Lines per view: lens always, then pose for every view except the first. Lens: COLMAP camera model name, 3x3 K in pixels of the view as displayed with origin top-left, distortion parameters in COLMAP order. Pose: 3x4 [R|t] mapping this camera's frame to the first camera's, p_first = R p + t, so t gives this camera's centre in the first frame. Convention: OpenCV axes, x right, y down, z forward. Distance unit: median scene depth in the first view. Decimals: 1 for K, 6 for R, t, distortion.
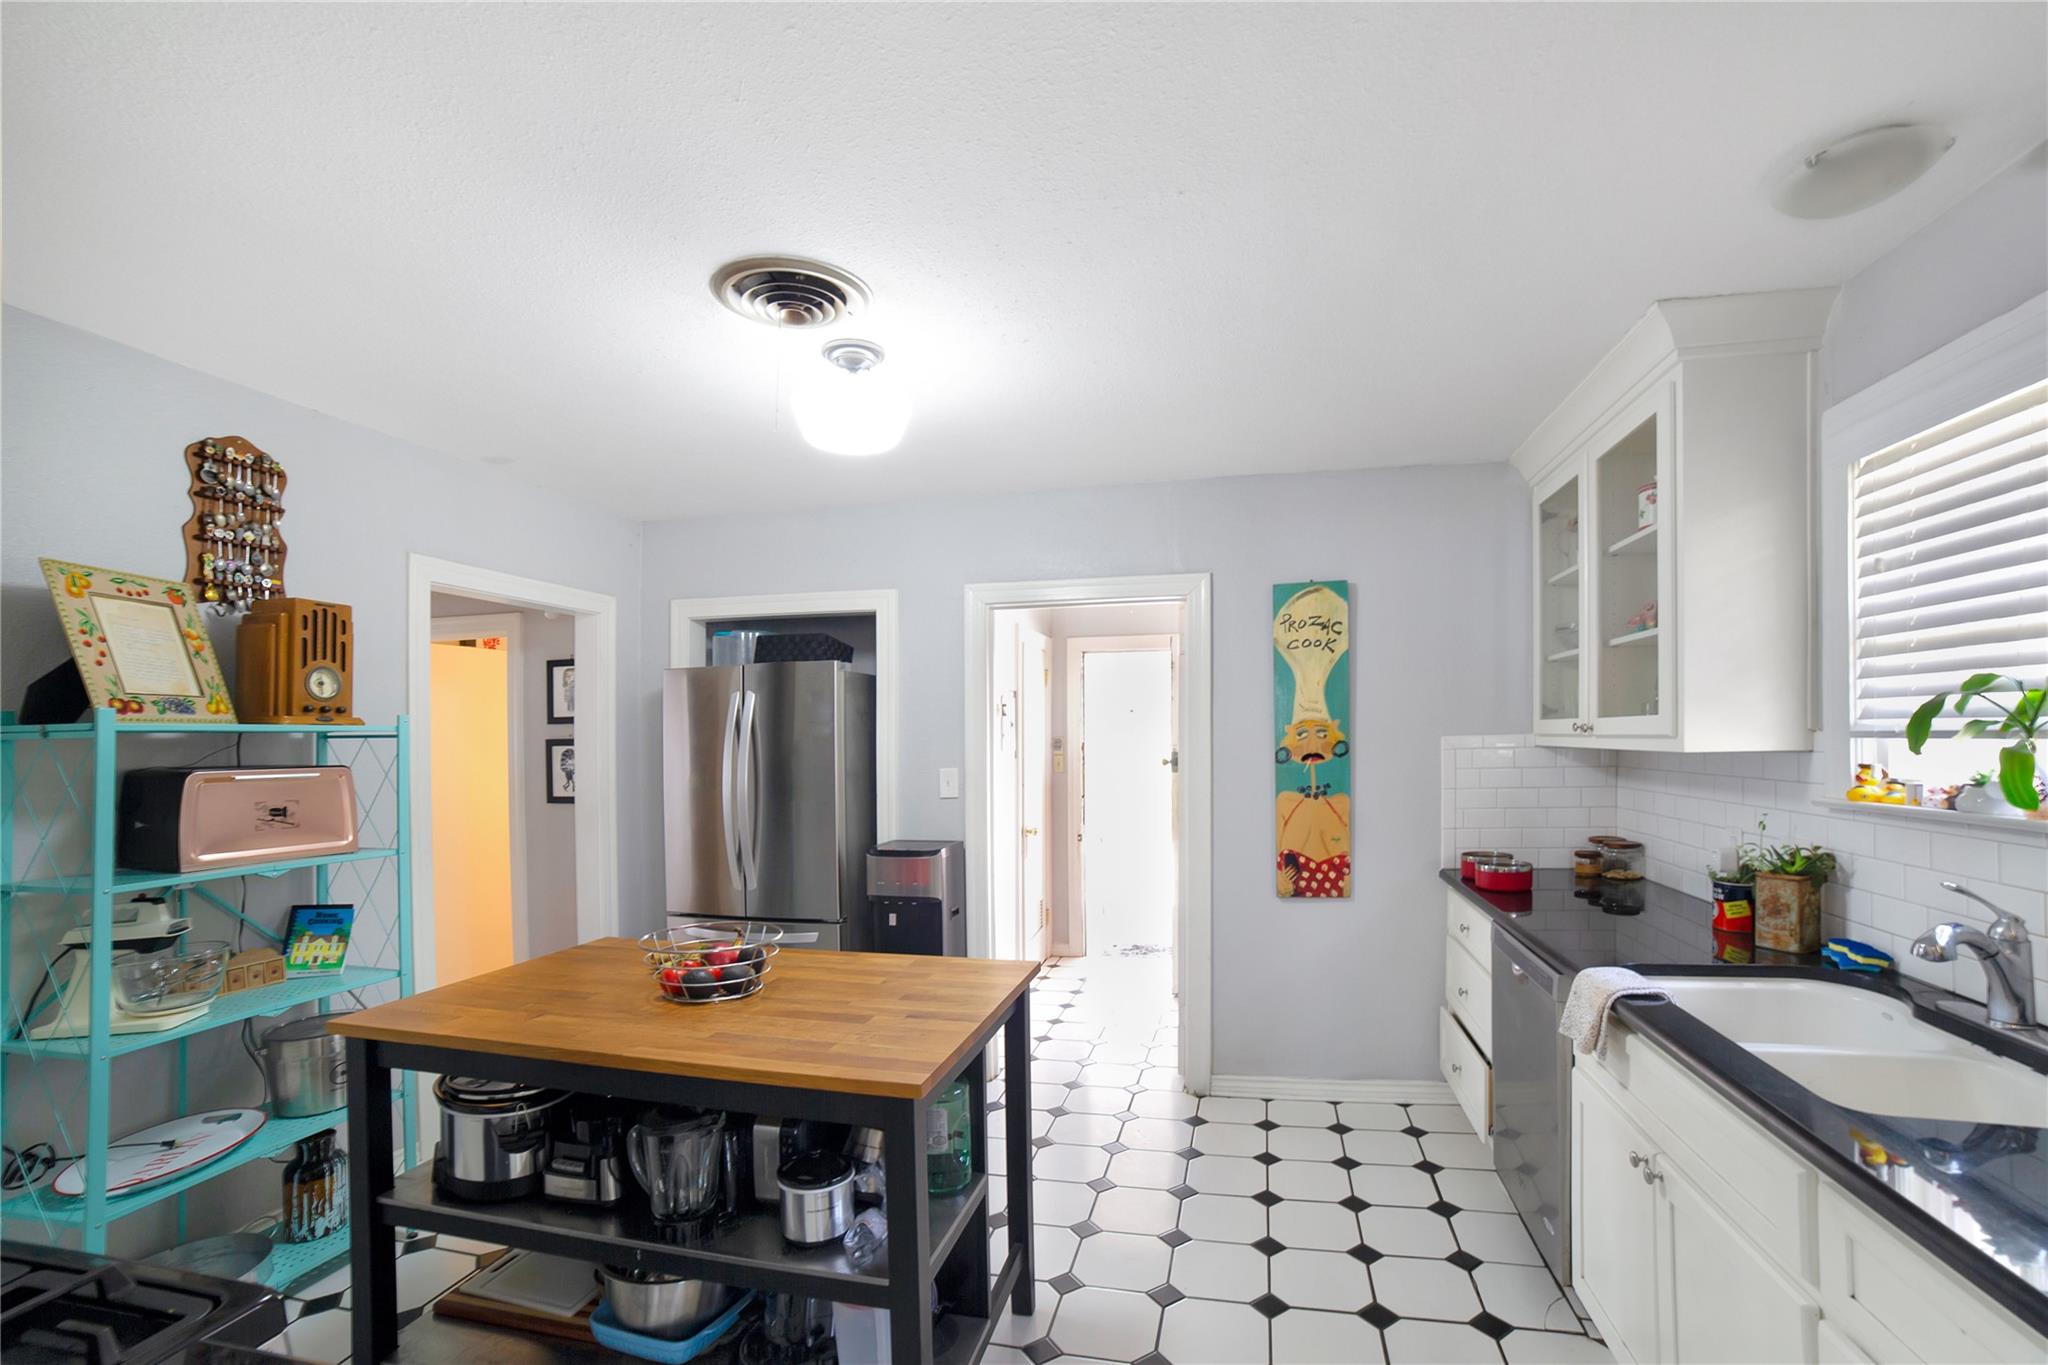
lens RADIAL K [[902.7, 0, 1007.2], [0, 902.7, 695.3], [0, 0, 1]] dist [-0.106816, 0.046863]
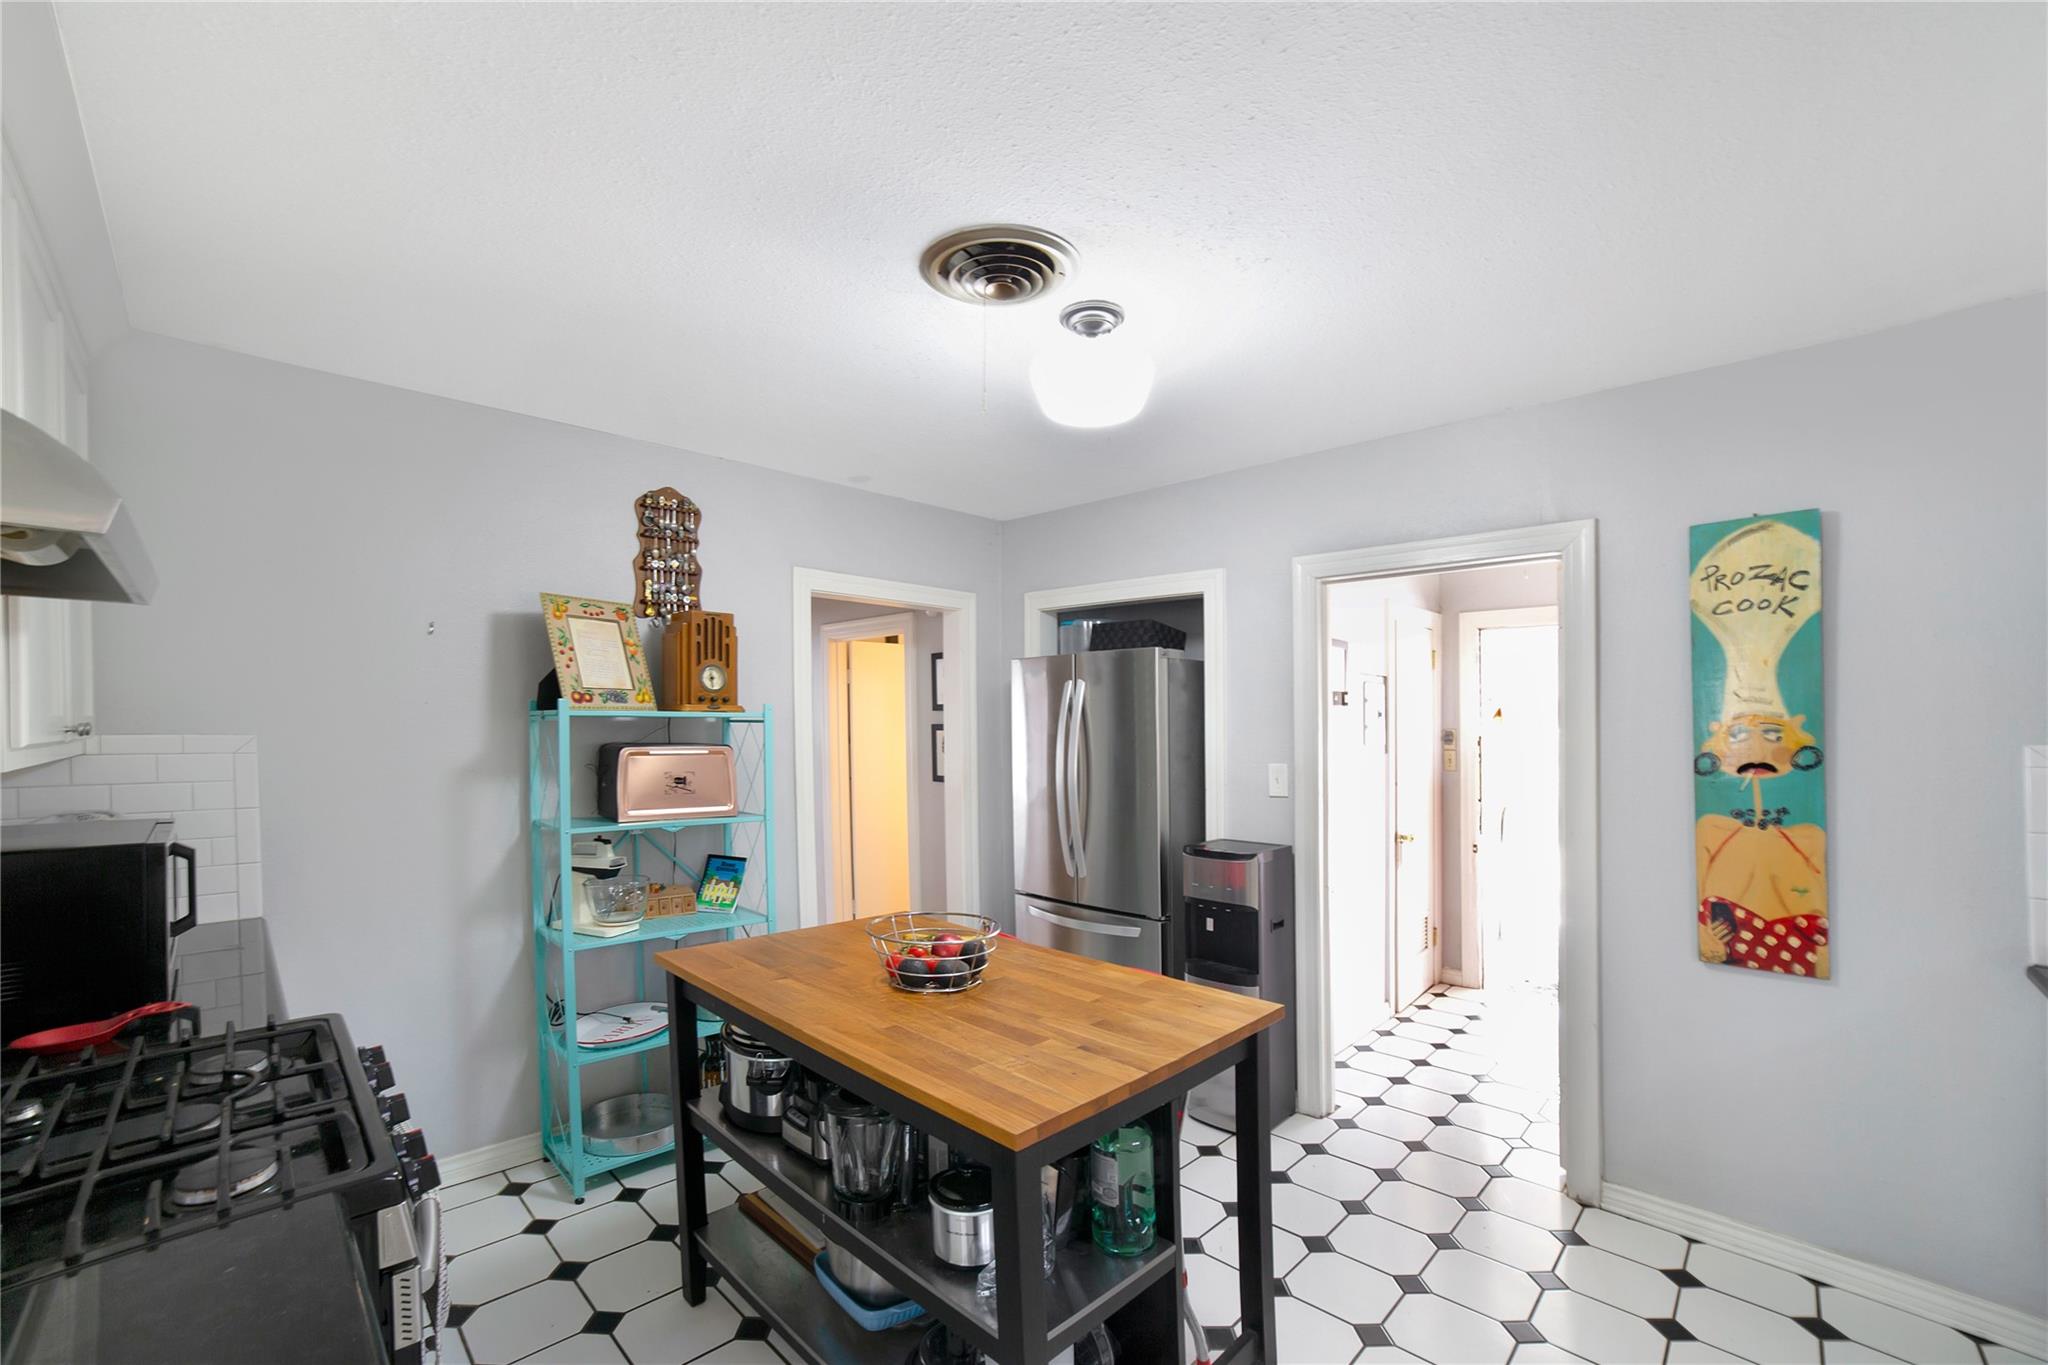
lens RADIAL K [[856.1, 0, 1021.5], [0, 856.1, 687.6], [0, 0, 1]] dist [-0.110767, 0.040011]
pose [[0.849941, -0.004388, -0.526859, 0.217129], [0.009911, 0.999922, 0.007661, -0.005017], [0.526784, -0.011733, 0.849918, 0.198420]]
